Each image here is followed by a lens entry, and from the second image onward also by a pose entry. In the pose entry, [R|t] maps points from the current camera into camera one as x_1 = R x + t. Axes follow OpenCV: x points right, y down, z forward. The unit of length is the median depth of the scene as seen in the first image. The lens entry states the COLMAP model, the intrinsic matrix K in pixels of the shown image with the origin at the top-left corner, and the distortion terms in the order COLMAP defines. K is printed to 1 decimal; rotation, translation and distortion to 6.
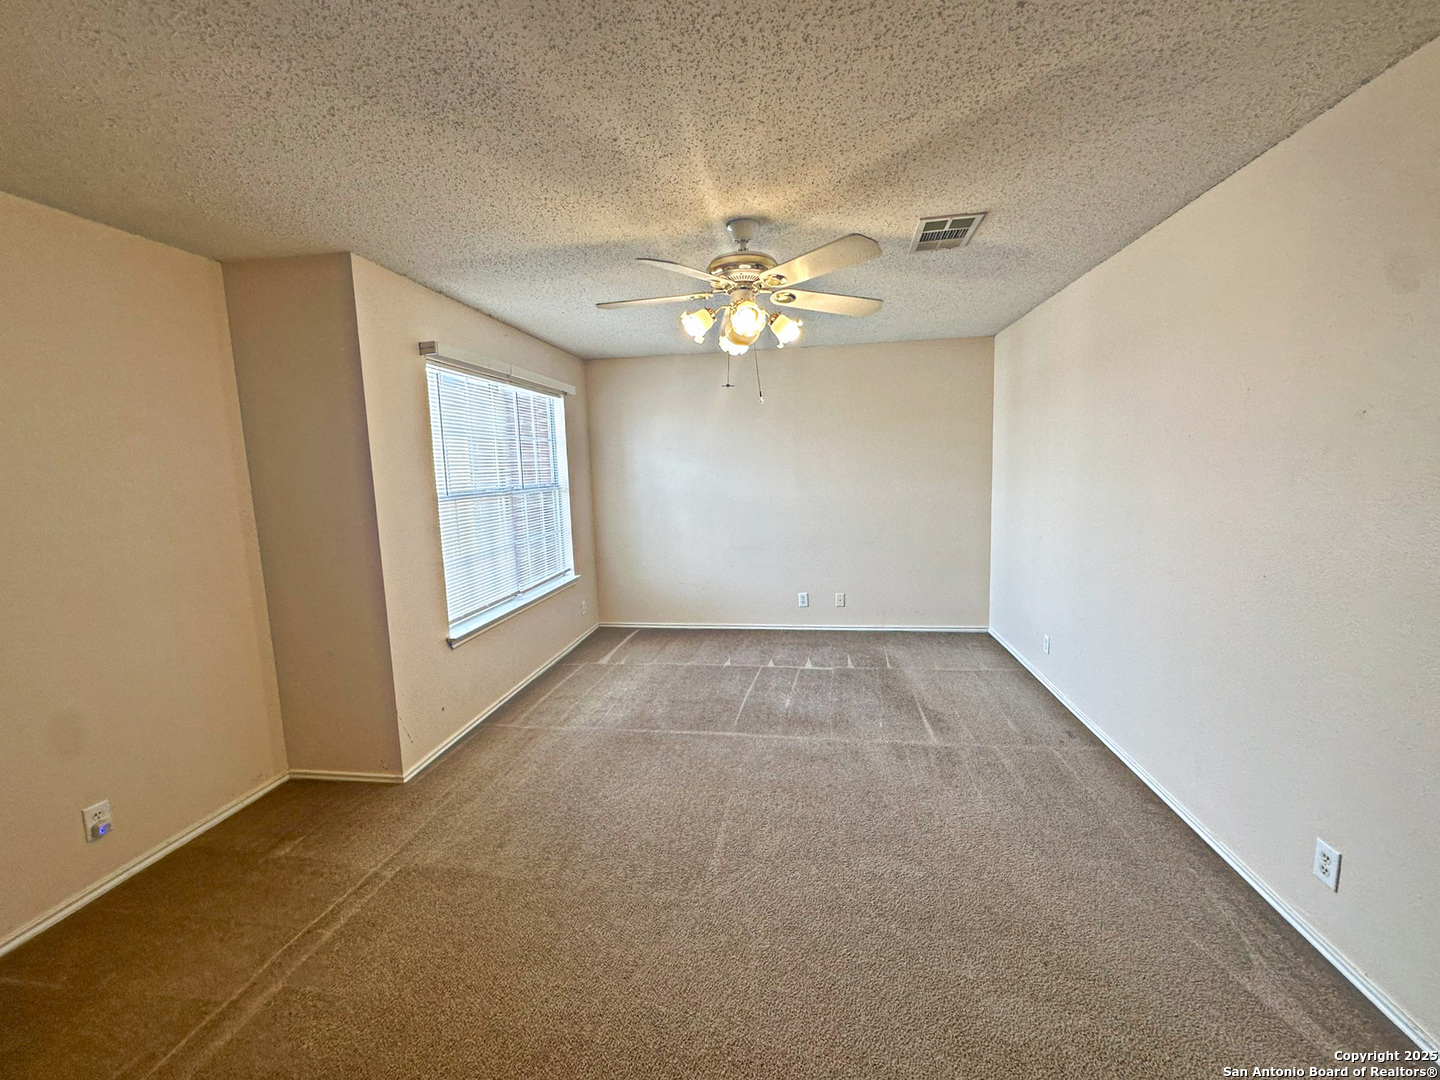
lens RADIAL K [[601.0, 0, 720.0], [0, 601.0, 540.0], [0, 0, 1]] dist [0.001676, 0.000180]
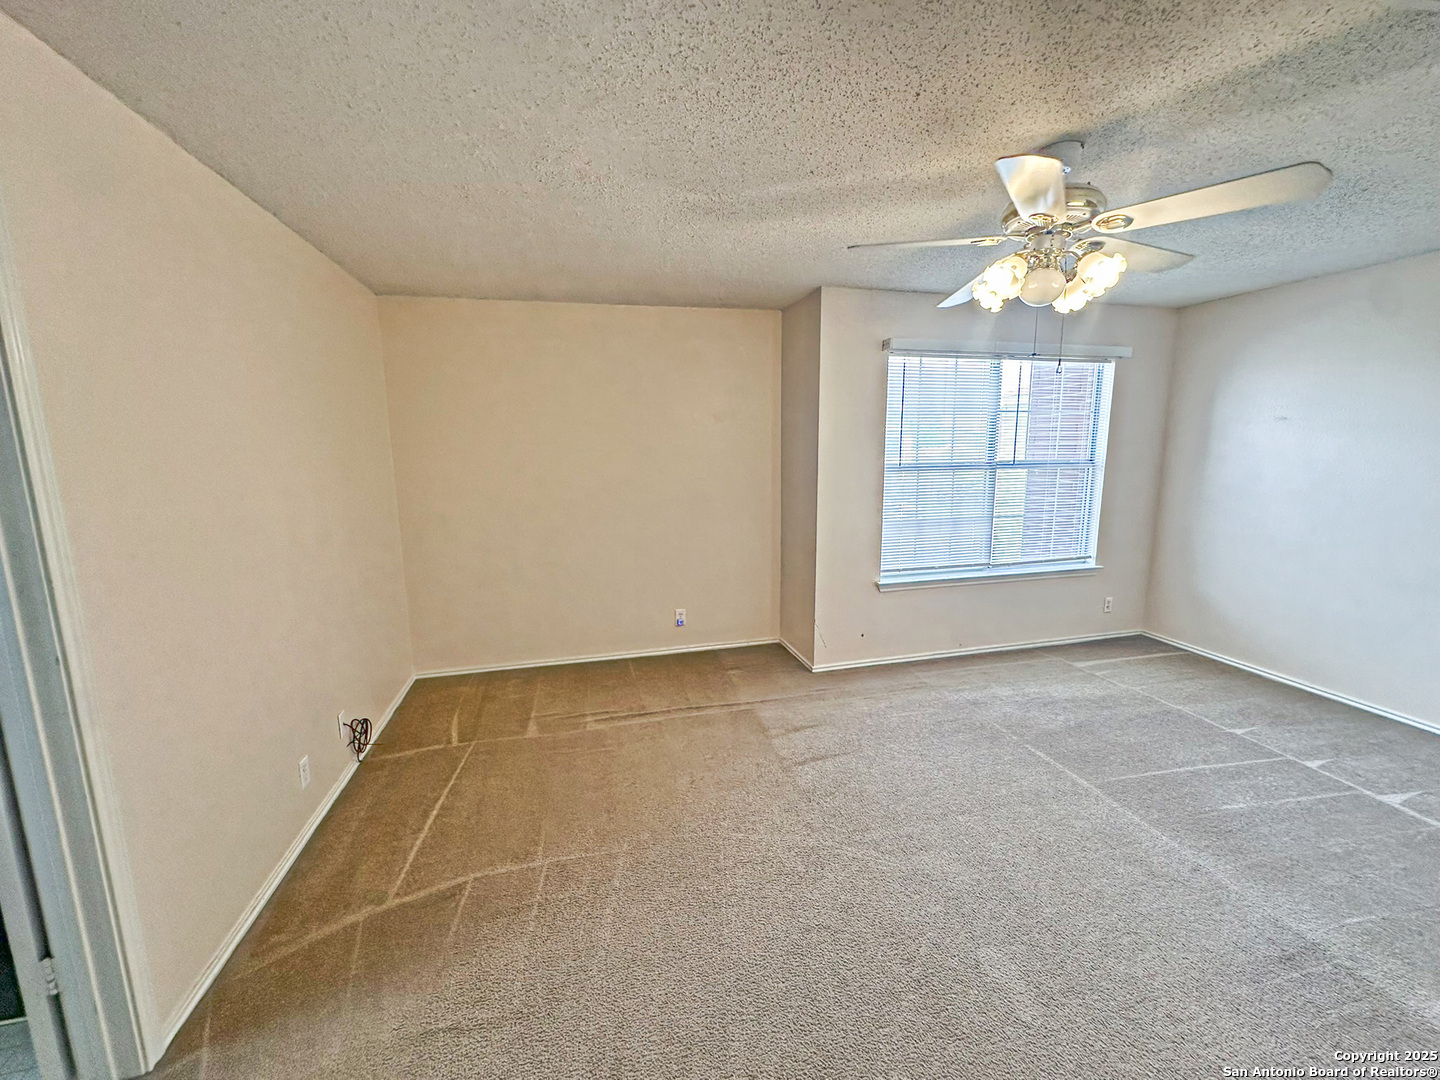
lens RADIAL K [[579.1, 0, 720.0], [0, 579.1, 540.0], [0, 0, 1]] dist [0.002372, 0.000342]
pose [[0.382325, 0.174821, -0.907340, 0.467068], [-0.117816, 0.983148, 0.139784, -0.047622], [0.916486, 0.053456, 0.396479, 0.220052]]
